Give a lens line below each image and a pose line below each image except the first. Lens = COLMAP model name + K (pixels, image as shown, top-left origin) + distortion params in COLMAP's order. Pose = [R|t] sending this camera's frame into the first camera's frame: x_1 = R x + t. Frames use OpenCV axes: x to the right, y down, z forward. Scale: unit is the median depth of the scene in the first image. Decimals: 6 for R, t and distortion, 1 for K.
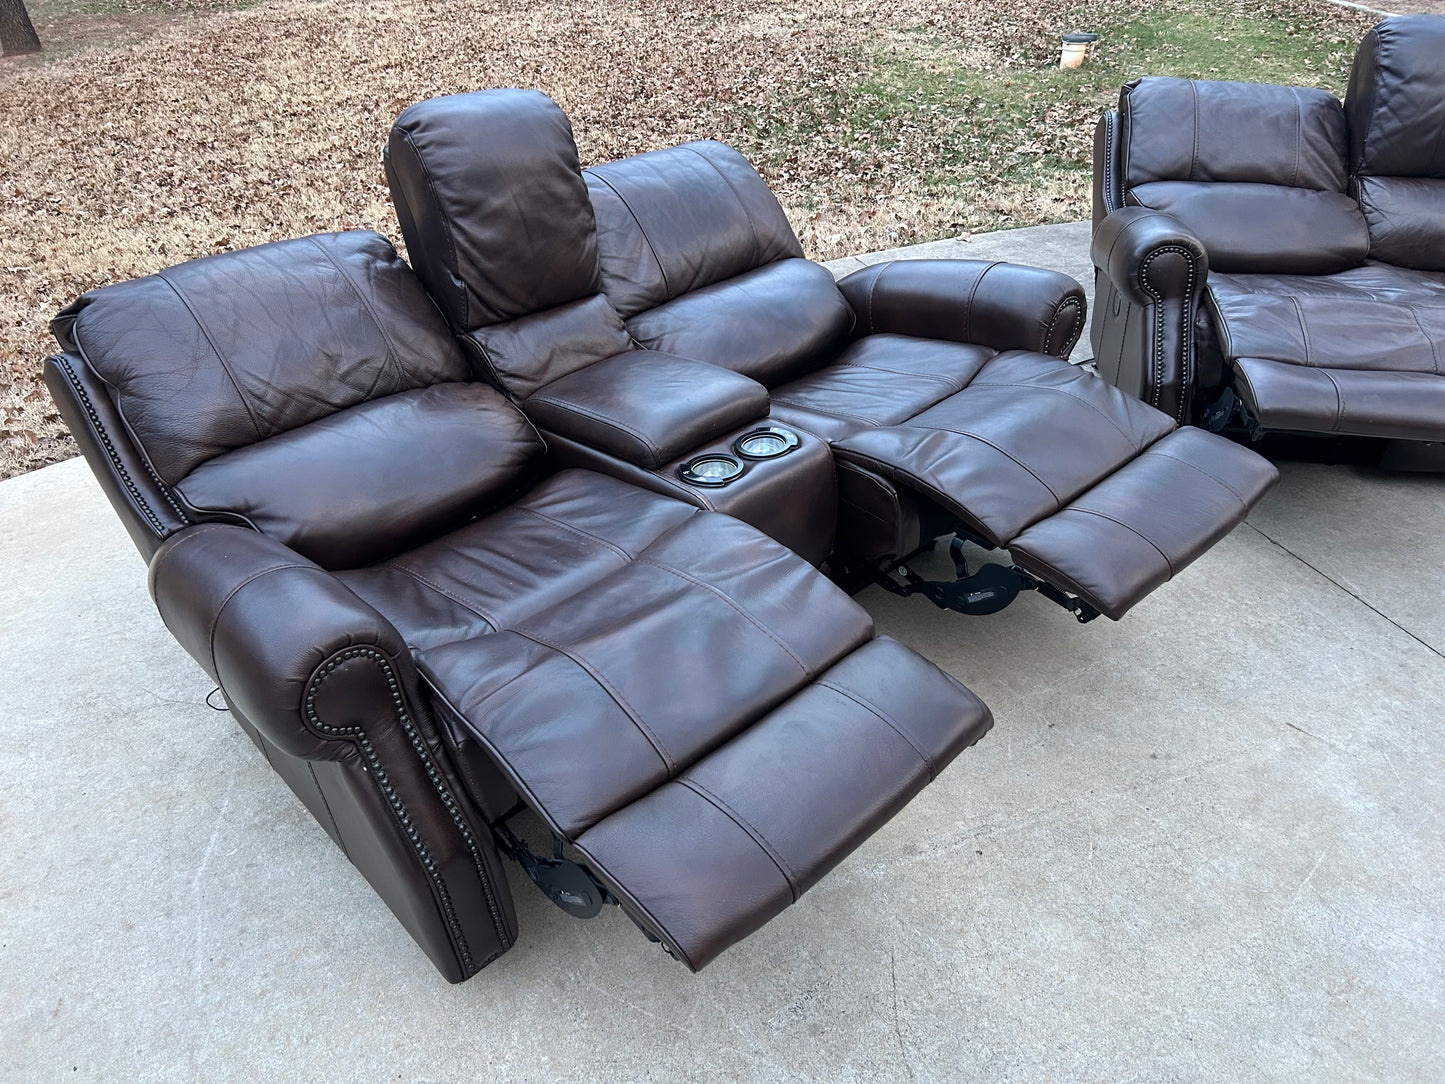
lens RADIAL K [[1090.5, 0, 719.7], [0, 1090.5, 531.3], [0, 0, 1]] dist [0.055248, -0.058831]
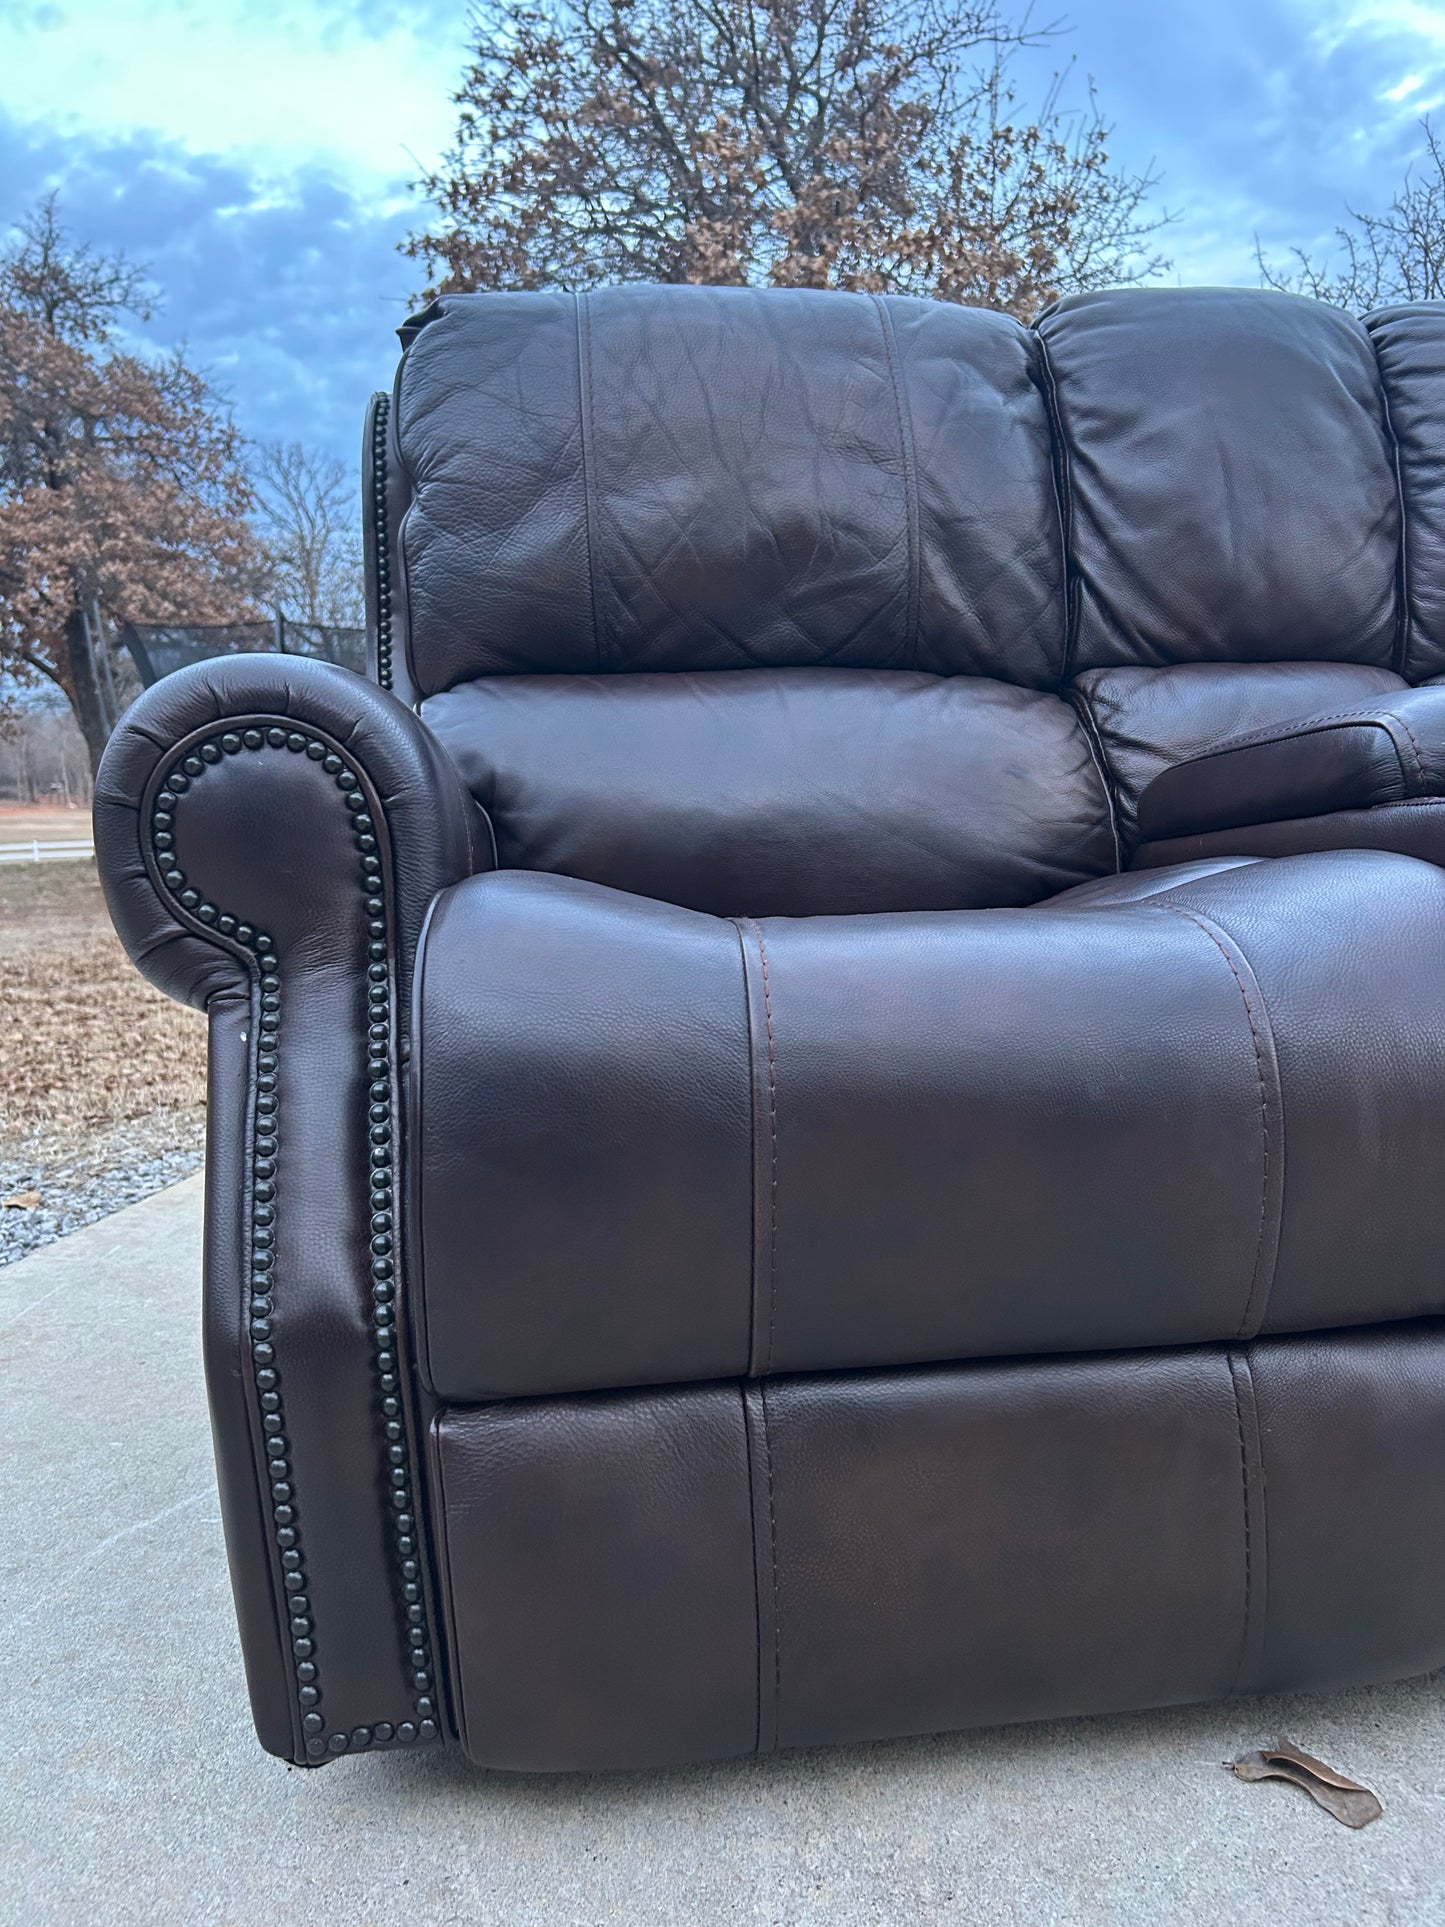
lens RADIAL K [[1454.3, 0, 739.0], [0, 1454.3, 975.6], [0, 0, 1]] dist [0.055248, -0.058831]
pose [[0.805176, 0.073667, -0.588443, 0.044622], [-0.316562, 0.892452, -0.321431, 0.186775], [0.501478, 0.445087, 0.741901, 0.490447]]
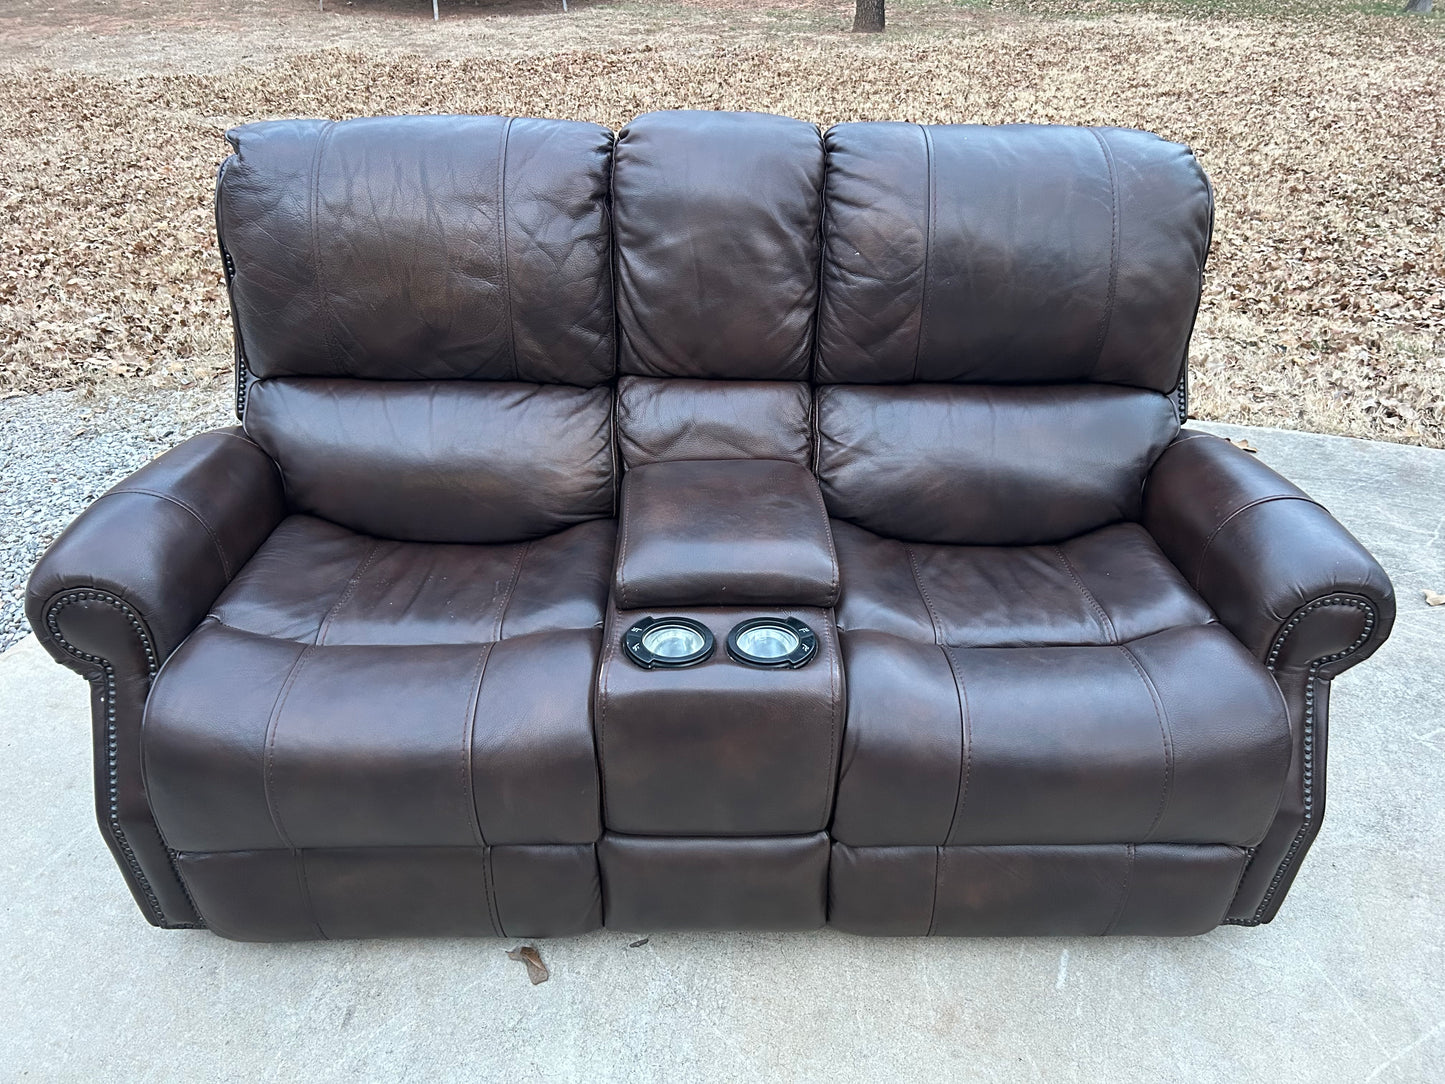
lens RADIAL K [[1090.5, 0, 722.4], [0, 1090.5, 537.2], [0, 0, 1]] dist [0.055248, -0.058831]
pose [[0.735540, 0.387605, -0.555647, 0.352342], [-0.392052, 0.912409, 0.117493, -0.194509], [0.552518, 0.131422, 0.823075, 0.342502]]
